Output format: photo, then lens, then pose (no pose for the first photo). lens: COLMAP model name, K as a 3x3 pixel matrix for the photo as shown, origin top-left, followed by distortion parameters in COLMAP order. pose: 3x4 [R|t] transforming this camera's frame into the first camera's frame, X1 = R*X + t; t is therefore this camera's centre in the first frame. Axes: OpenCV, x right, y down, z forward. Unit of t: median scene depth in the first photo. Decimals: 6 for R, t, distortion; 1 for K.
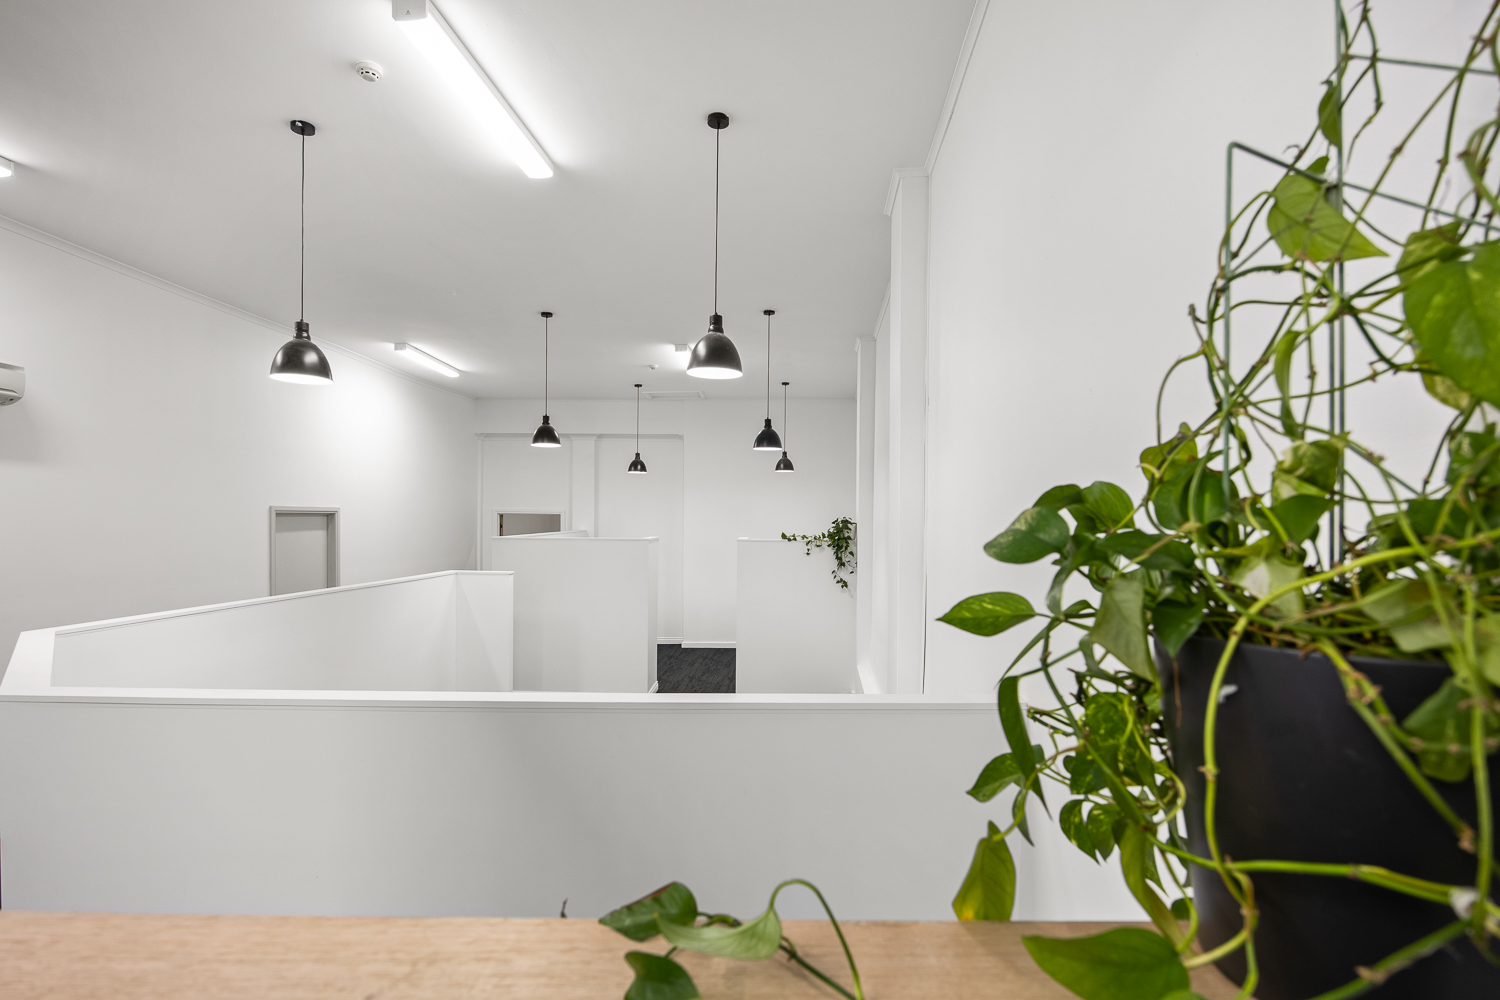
lens RADIAL K [[745.7, 0, 769.0], [0, 745.7, 560.0], [0, 0, 1]] dist [-0.002150, 0.000139]
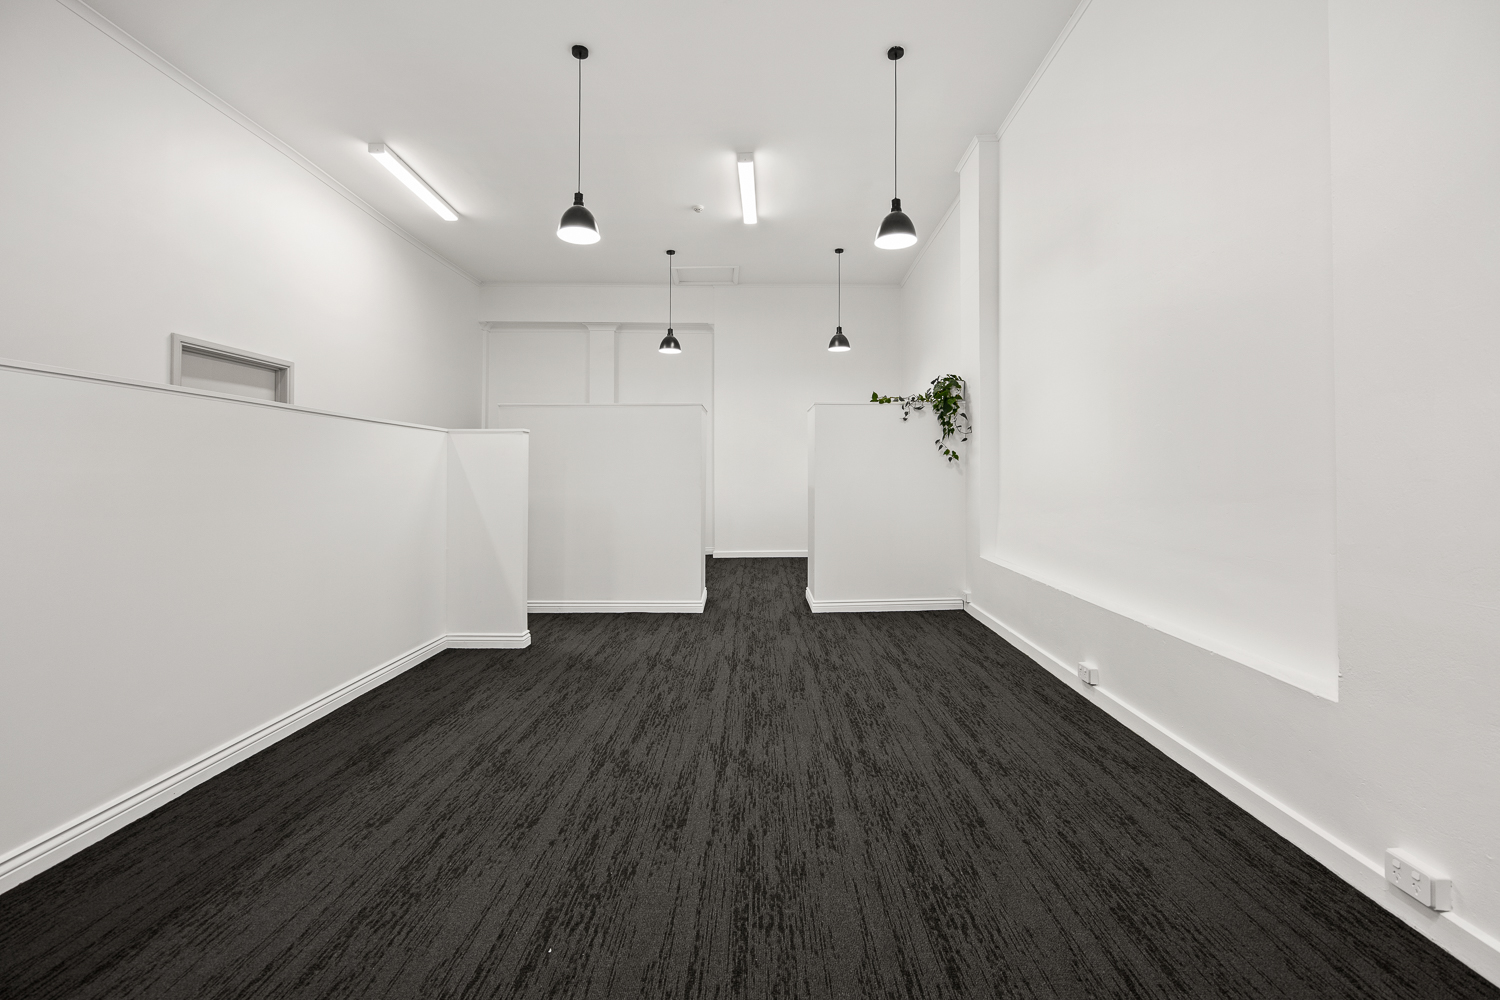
lens RADIAL K [[603.3, 0, 760.5], [0, 603.3, 504.0], [0, 0, 1]] dist [-0.006046, 0.000726]
pose [[0.998484, -0.011260, 0.053873, -0.137830], [0.012296, 0.999745, -0.018929, 0.092635], [-0.053646, 0.019563, 0.998368, 0.368583]]
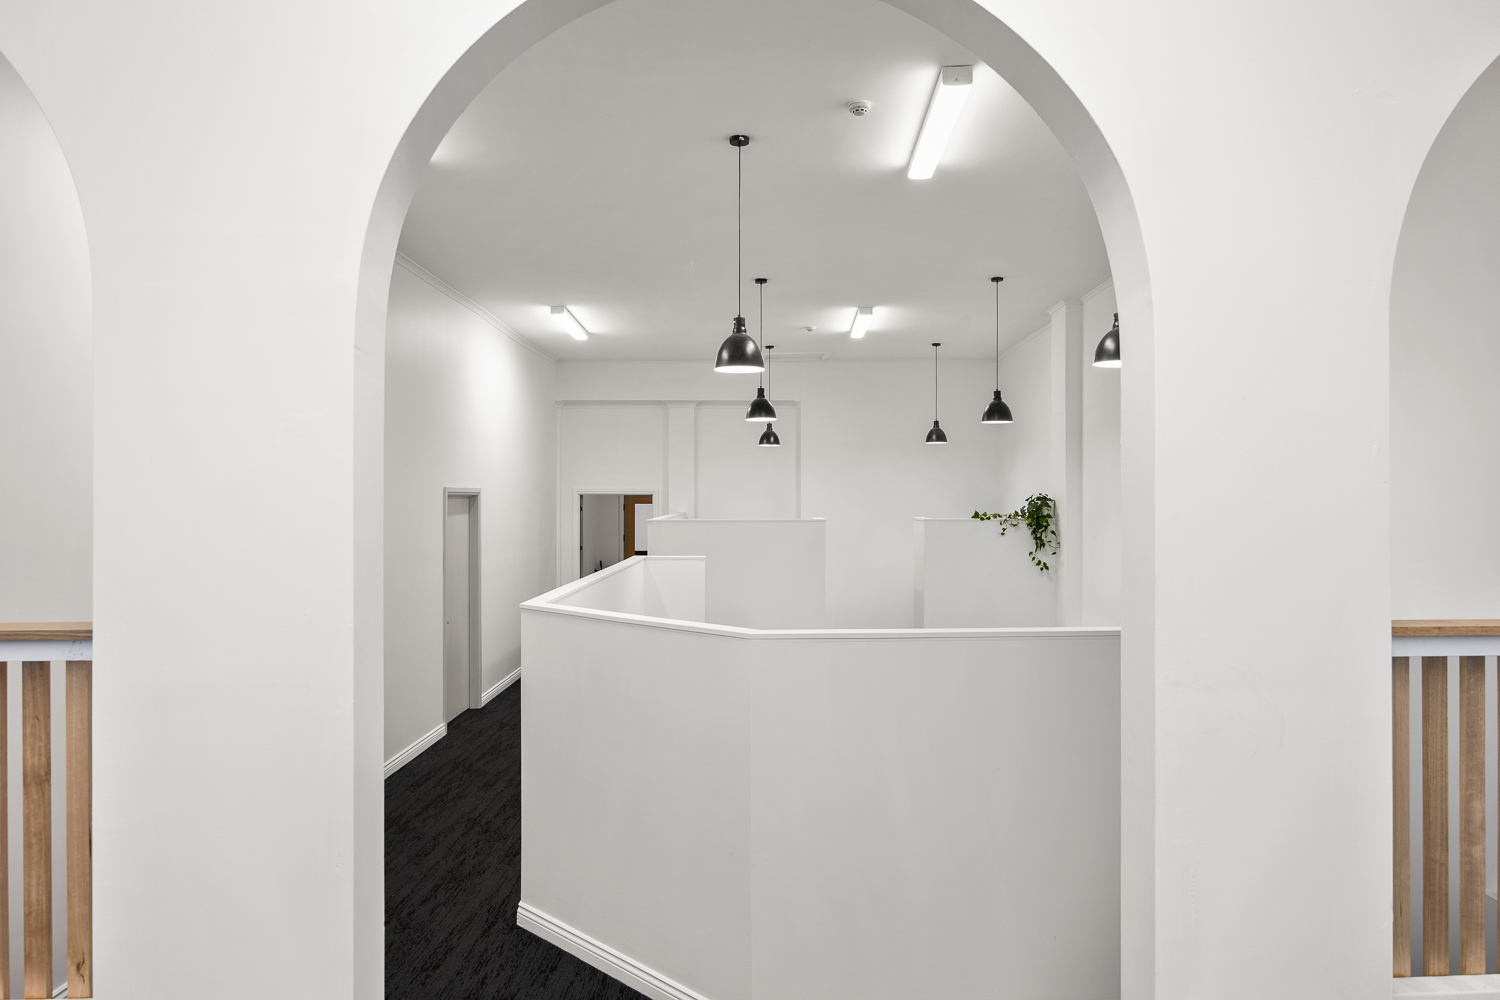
lens RADIAL K [[990.7, 0, 747.4], [0, 990.7, 532.1], [0, 0, 1]] dist [-0.008260, -0.000377]
pose [[0.998966, -0.011204, 0.044053, -0.315266], [0.012159, 0.999695, -0.021475, 0.011733], [-0.043799, 0.021988, 0.998798, -0.201369]]
